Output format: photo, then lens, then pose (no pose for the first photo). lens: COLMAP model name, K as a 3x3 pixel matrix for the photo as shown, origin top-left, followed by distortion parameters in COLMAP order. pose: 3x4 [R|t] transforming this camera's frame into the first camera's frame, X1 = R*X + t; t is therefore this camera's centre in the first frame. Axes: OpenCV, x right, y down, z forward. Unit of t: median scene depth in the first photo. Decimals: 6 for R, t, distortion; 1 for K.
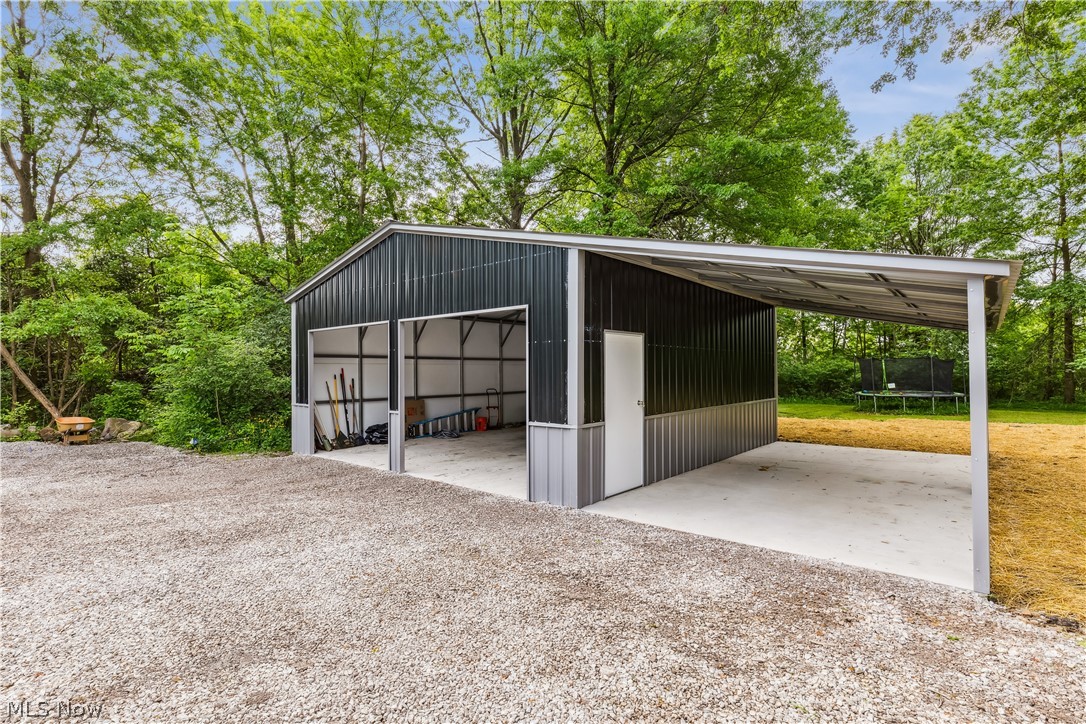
lens RADIAL K [[526.2, 0, 543.0], [0, 526.2, 362.0], [0, 0, 1]] dist [0.000087, 0.000004]
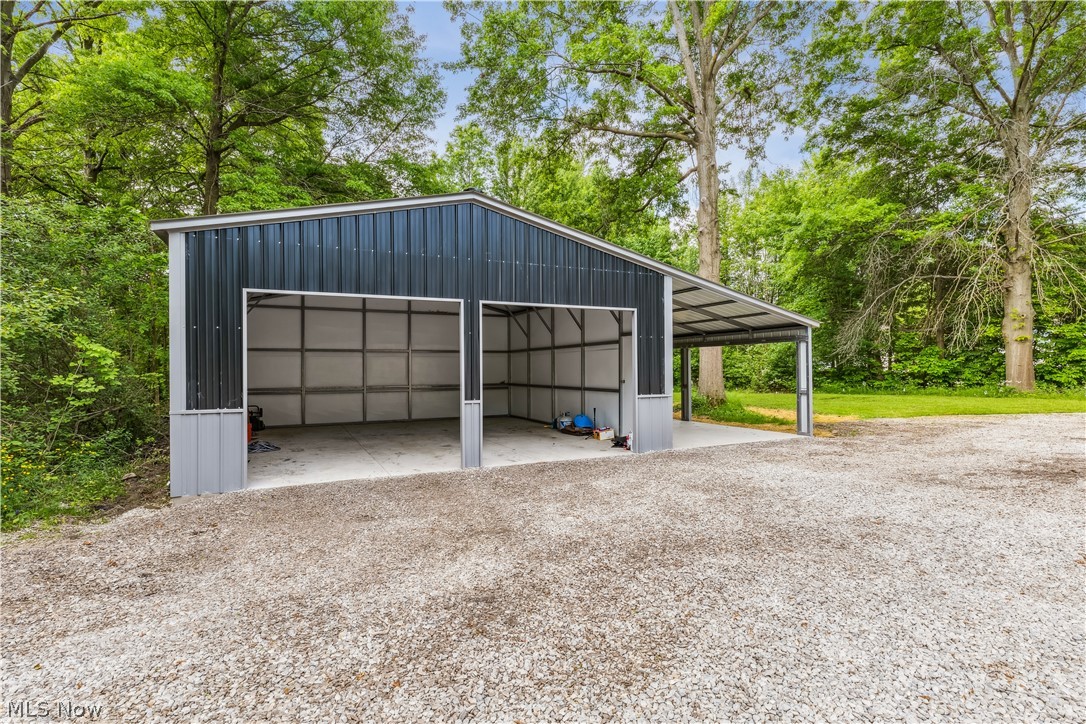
lens RADIAL K [[526.2, 0, 543.0], [0, 526.2, 362.0], [0, 0, 1]] dist [0.000087, 0.000004]
pose [[0.410156, 0.017781, 0.911842, -1.069502], [0.003751, 0.999769, -0.021184, 0.044991], [-0.912008, 0.012109, 0.409994, 0.534663]]
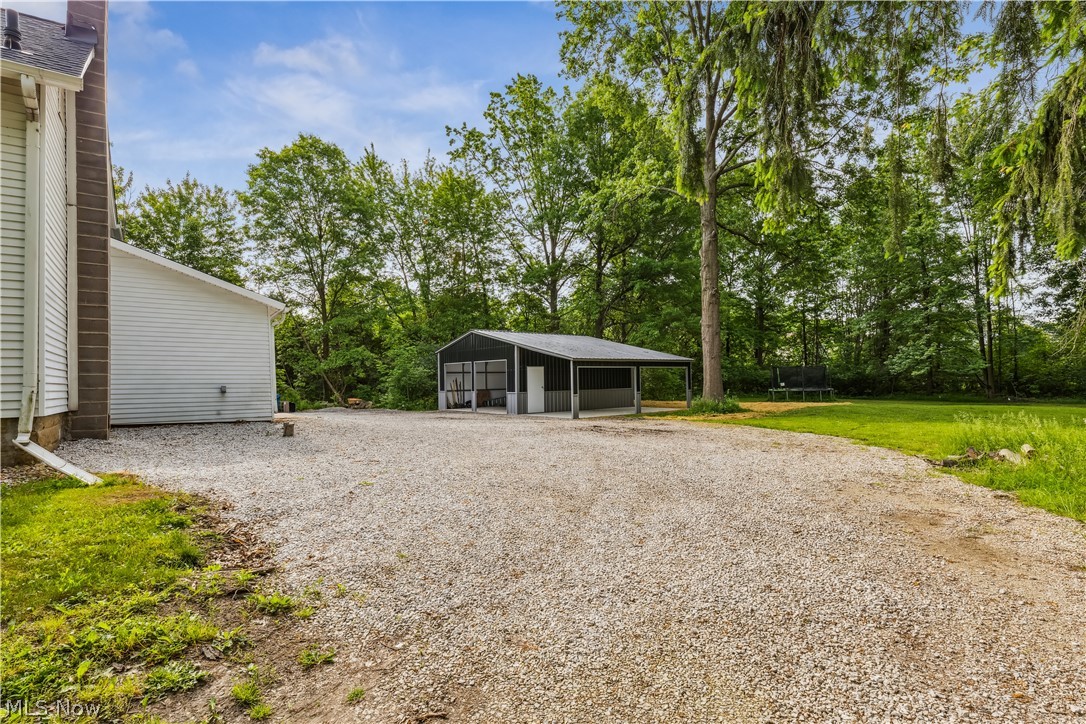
lens RADIAL K [[526.2, 0, 543.0], [0, 526.2, 362.0], [0, 0, 1]] dist [0.000087, 0.000004]
pose [[0.981611, -0.016233, -0.190200, 0.499549], [0.014188, 0.999826, -0.012112, -0.026008], [0.190363, 0.009191, 0.981671, -1.375152]]
